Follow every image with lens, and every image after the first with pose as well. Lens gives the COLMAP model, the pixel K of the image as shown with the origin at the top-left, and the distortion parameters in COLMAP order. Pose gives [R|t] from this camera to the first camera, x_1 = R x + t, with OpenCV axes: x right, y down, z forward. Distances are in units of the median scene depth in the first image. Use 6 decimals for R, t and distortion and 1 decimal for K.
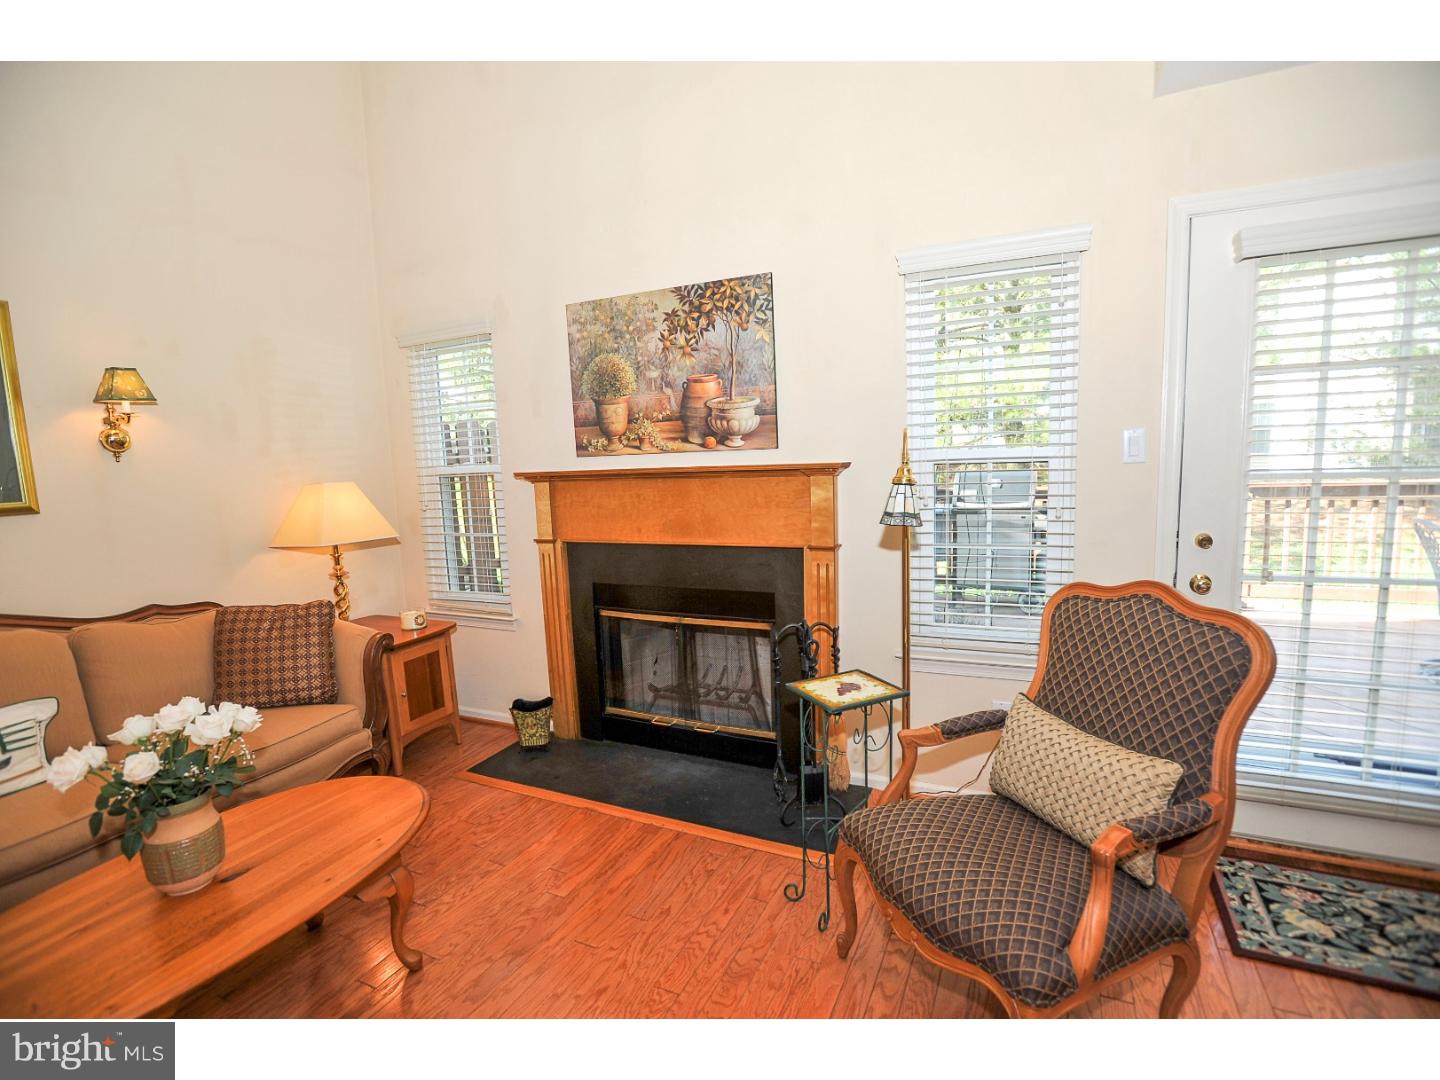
lens RADIAL K [[702.1, 0, 721.4], [0, 702.1, 546.7], [0, 0, 1]] dist [-0.056097, 0.021743]
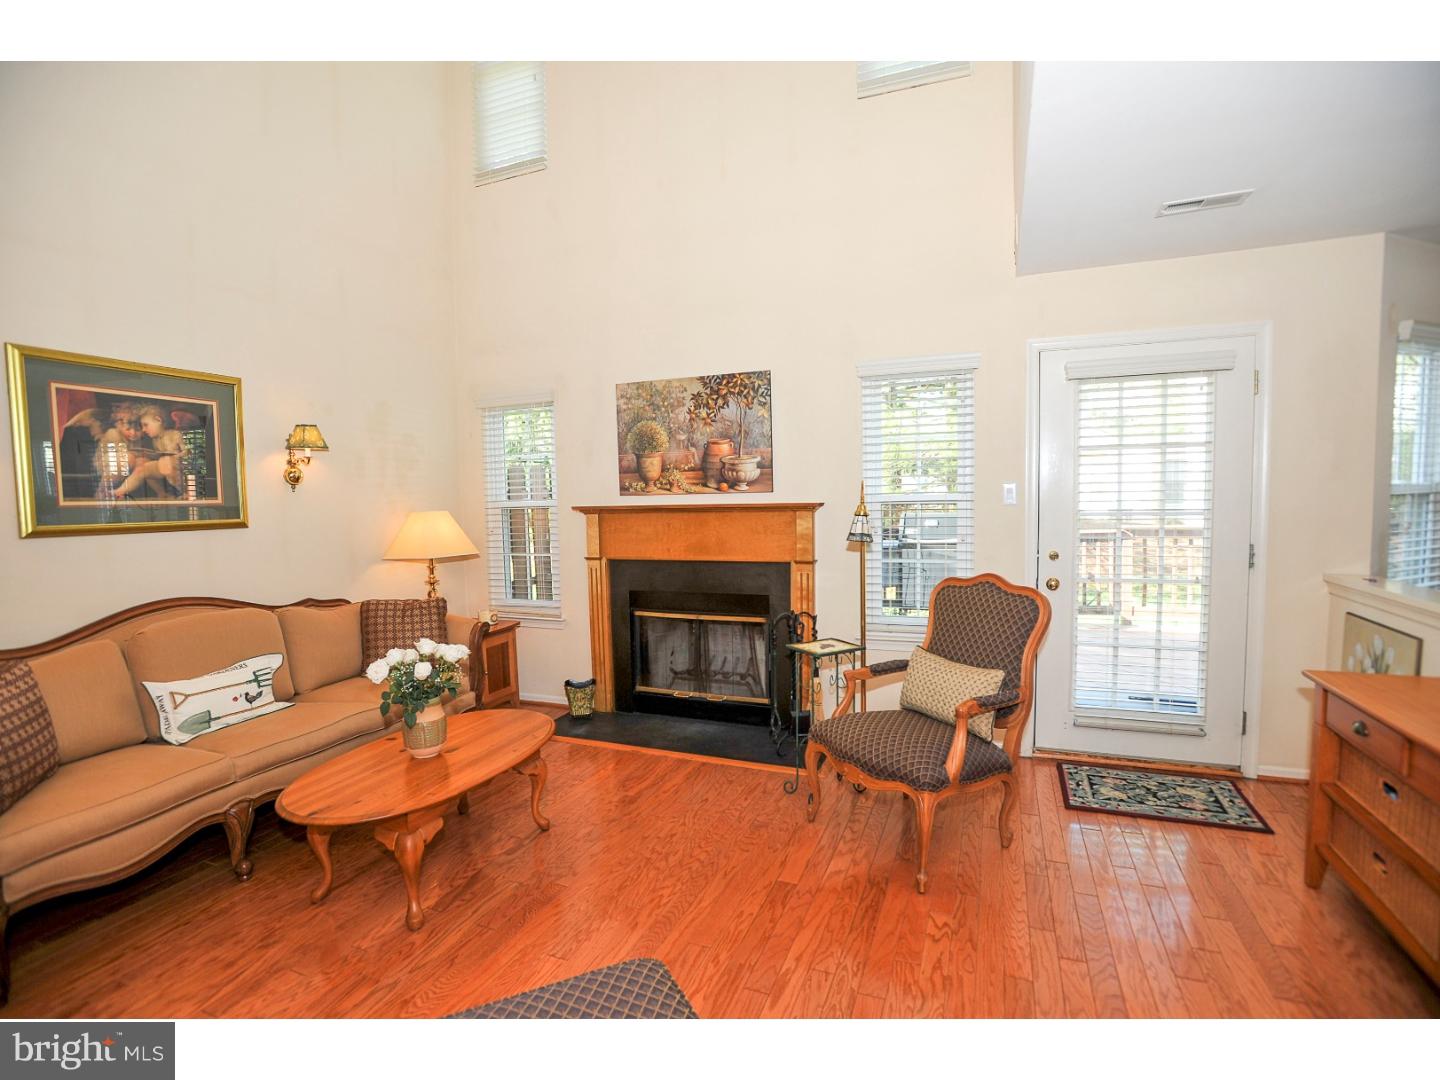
lens RADIAL K [[715.5, 0, 721.2], [0, 715.5, 546.1], [0, 0, 1]] dist [-0.052599, 0.026660]
pose [[0.997687, 0.013442, 0.066627, -0.113493], [-0.009240, 0.997972, -0.062975, 0.057932], [-0.067338, 0.062214, 0.995789, -0.407108]]
